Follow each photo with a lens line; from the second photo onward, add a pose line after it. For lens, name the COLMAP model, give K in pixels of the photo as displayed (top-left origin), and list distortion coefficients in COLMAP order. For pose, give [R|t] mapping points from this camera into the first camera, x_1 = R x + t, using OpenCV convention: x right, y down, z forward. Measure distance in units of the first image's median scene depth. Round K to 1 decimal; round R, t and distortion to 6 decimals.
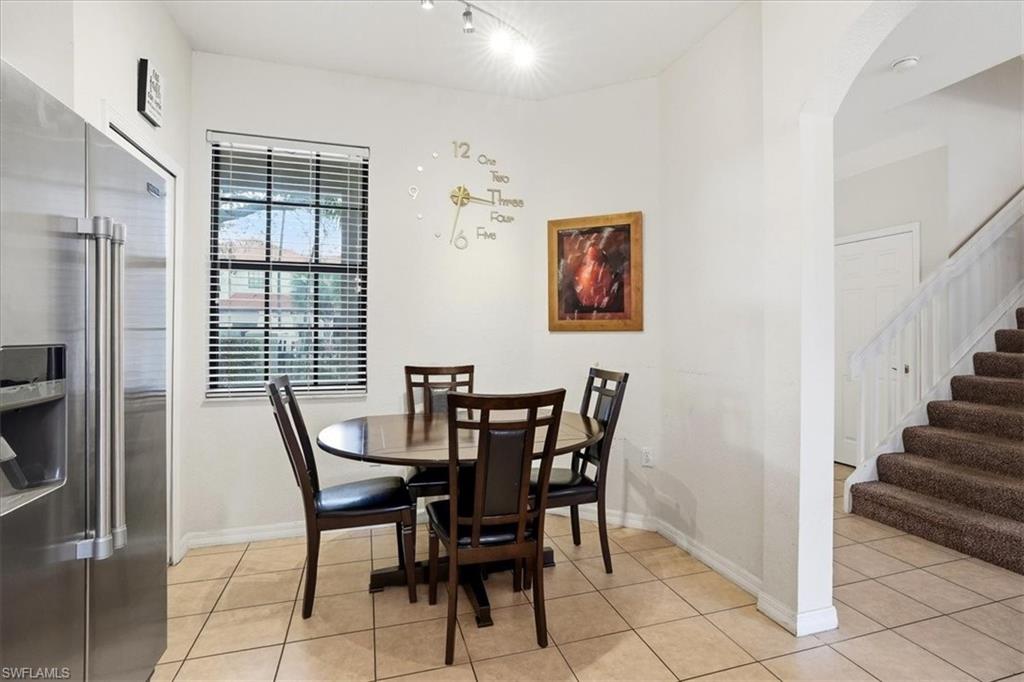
lens RADIAL K [[513.5, 0, 536.5], [0, 513.5, 329.6], [0, 0, 1]] dist [-0.052832, 0.027302]
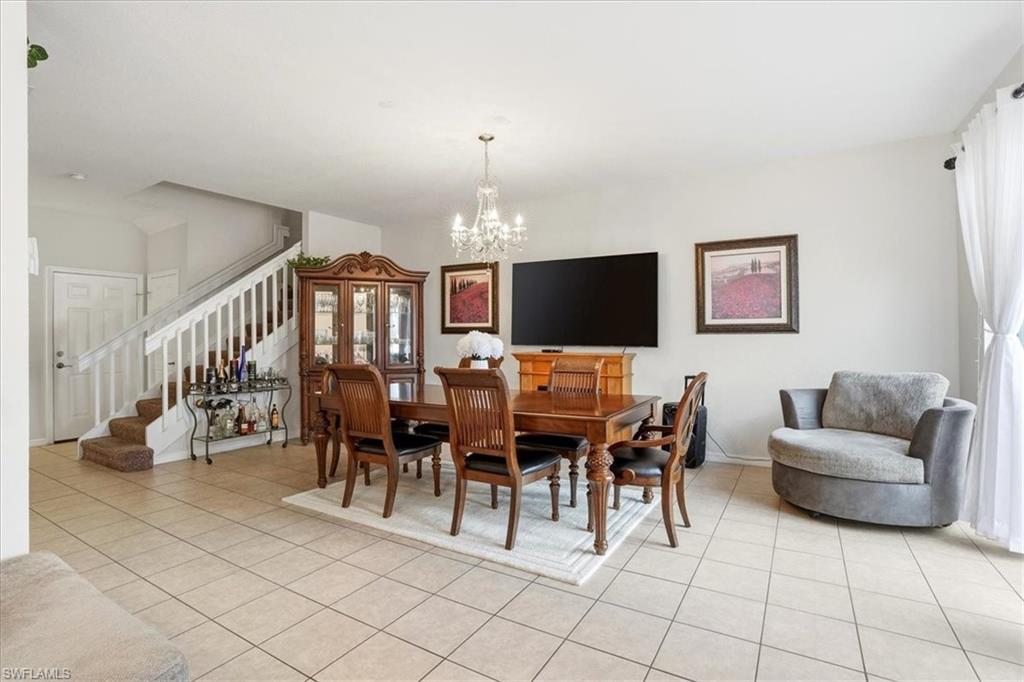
lens RADIAL K [[487.0, 0, 506.9], [0, 487.0, 333.5], [0, 0, 1]] dist [-0.055856, 0.022065]
pose [[0.773149, -0.007733, 0.634177, 0.699124], [0.009864, 0.999951, 0.000168, -0.003381], [-0.634147, 0.006125, 0.773188, -0.895825]]
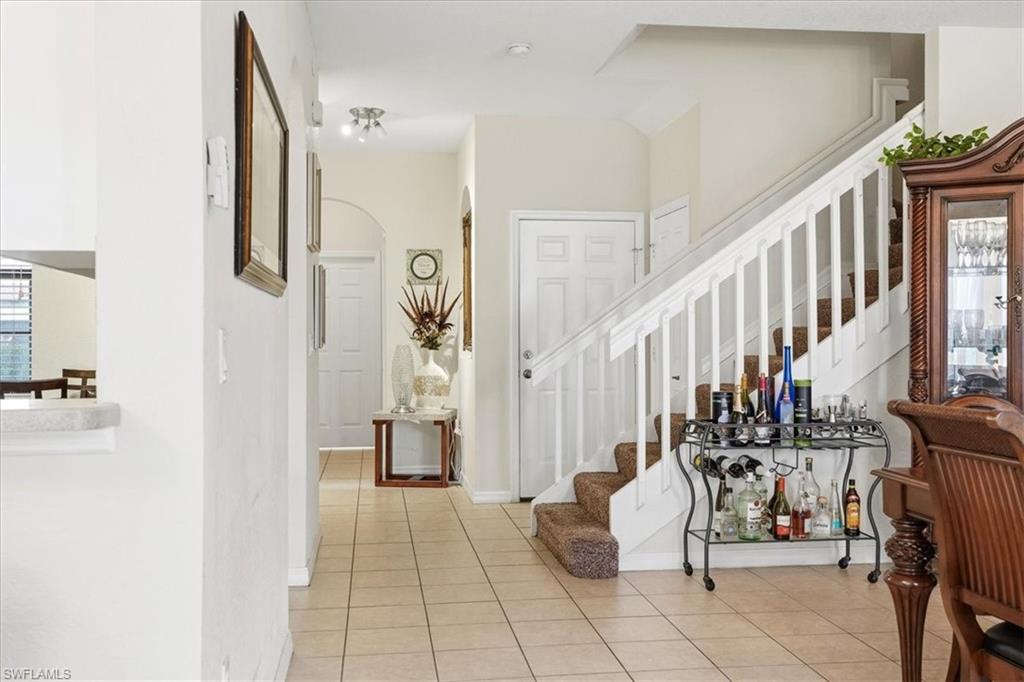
lens RADIAL K [[992.0, 0, 511.9], [0, 992.0, 332.7], [0, 0, 1]] dist [0.013058, 0.009707]
pose [[0.982352, -0.007372, -0.186898, 0.890627], [0.008078, 0.999963, 0.003017, -0.000536], [0.186868, -0.004473, 0.982375, -0.705513]]
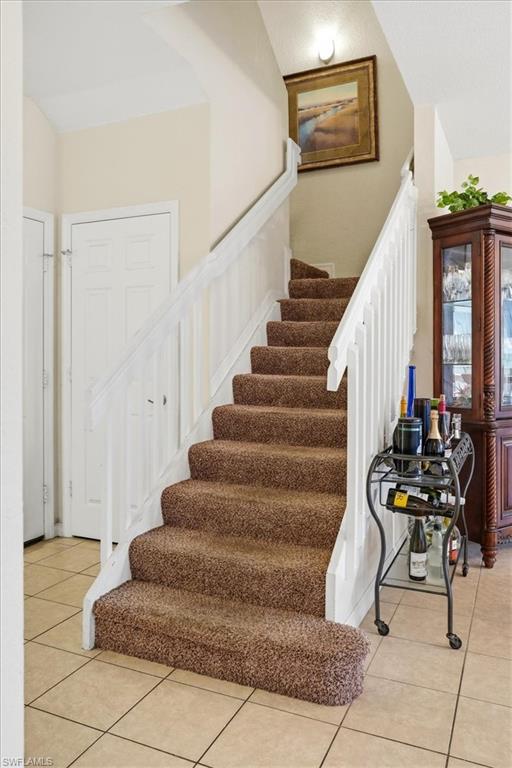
lens RADIAL K [[566.3, 0, 257.2], [0, 566.3, 358.7], [0, 0, 1]] dist [-0.037076, 0.000143]
pose [[0.678939, -0.010367, 0.734121, 0.261728], [-0.005183, 0.999808, 0.018912, 0.002188], [-0.734176, -0.016645, 0.678755, 0.395015]]
